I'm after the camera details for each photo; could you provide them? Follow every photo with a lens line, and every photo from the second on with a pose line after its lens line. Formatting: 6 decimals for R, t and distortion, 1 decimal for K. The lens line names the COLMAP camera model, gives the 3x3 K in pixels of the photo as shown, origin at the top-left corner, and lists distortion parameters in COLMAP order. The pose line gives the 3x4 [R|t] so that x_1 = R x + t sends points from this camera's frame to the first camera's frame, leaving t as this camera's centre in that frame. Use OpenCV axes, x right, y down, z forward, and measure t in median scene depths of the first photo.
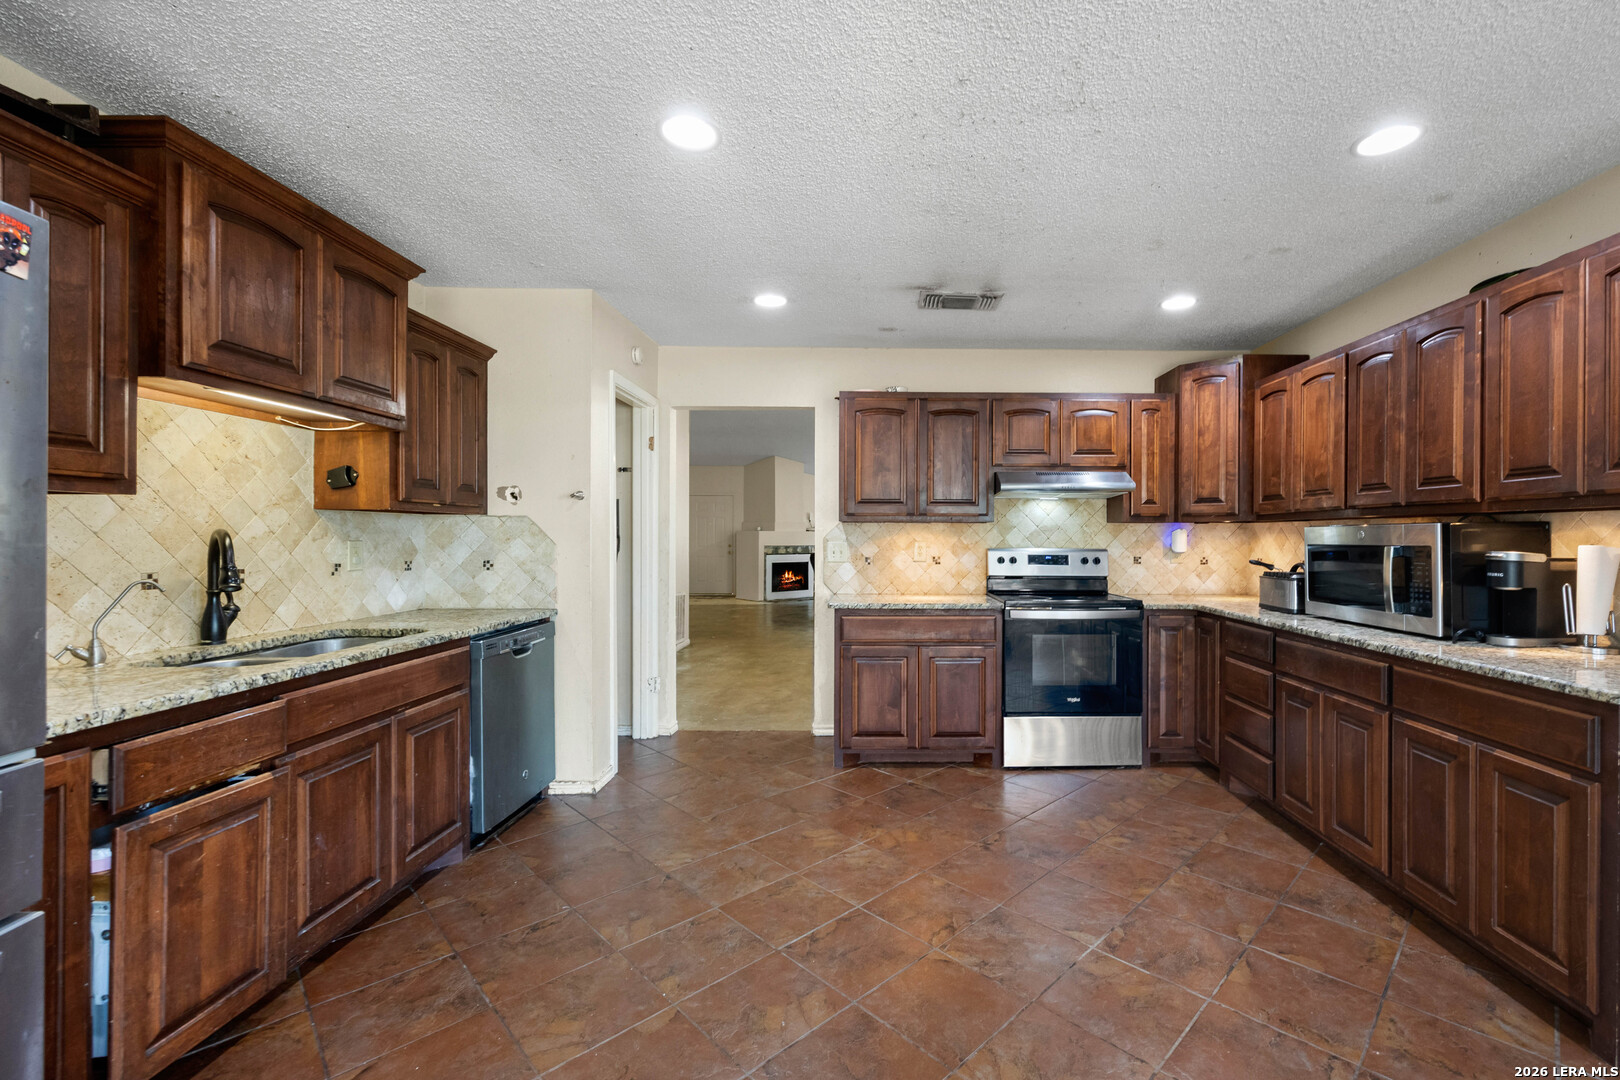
lens RADIAL K [[633.5, 0, 807.3], [0, 633.5, 537.0], [0, 0, 1]] dist [-0.001156, -0.000177]
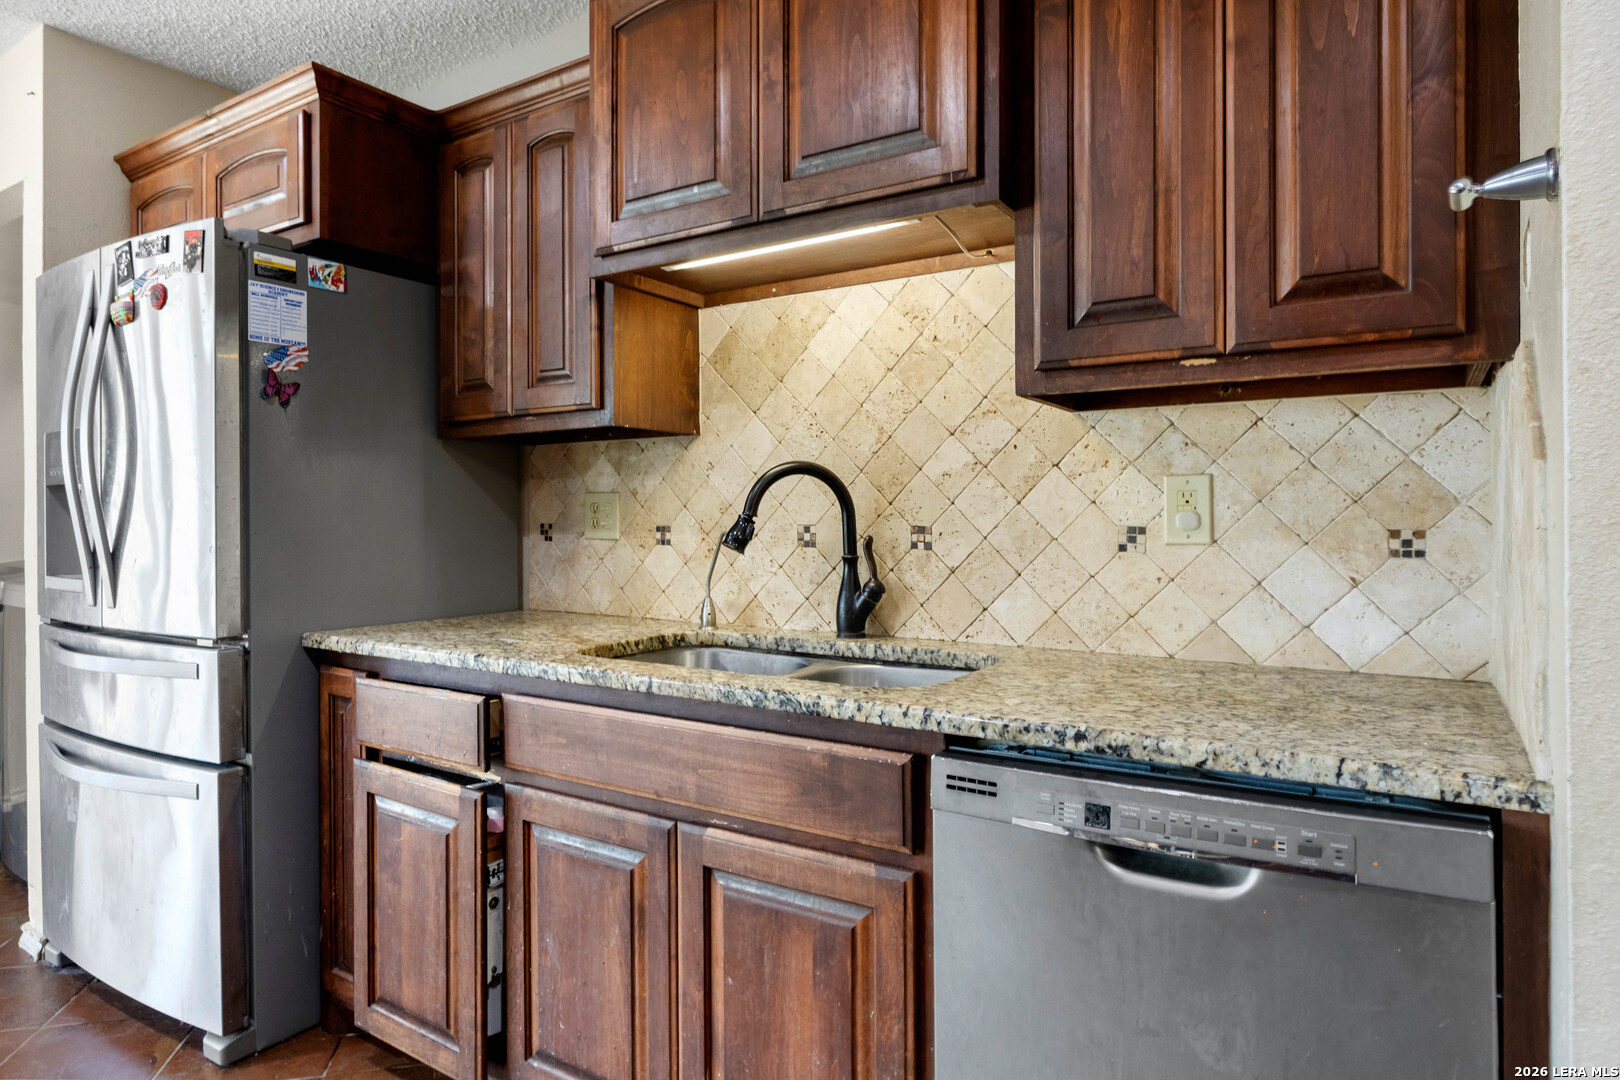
lens RADIAL K [[946.4, 0, 808.7], [0, 946.4, 519.7], [0, 0, 1]] dist [-0.001286, -0.000115]
pose [[-0.457282, 0.002685, -0.889318, -0.038944], [0.002749, 0.999995, 0.001605, 0.042471], [0.889318, -0.001711, -0.457287, 1.320950]]
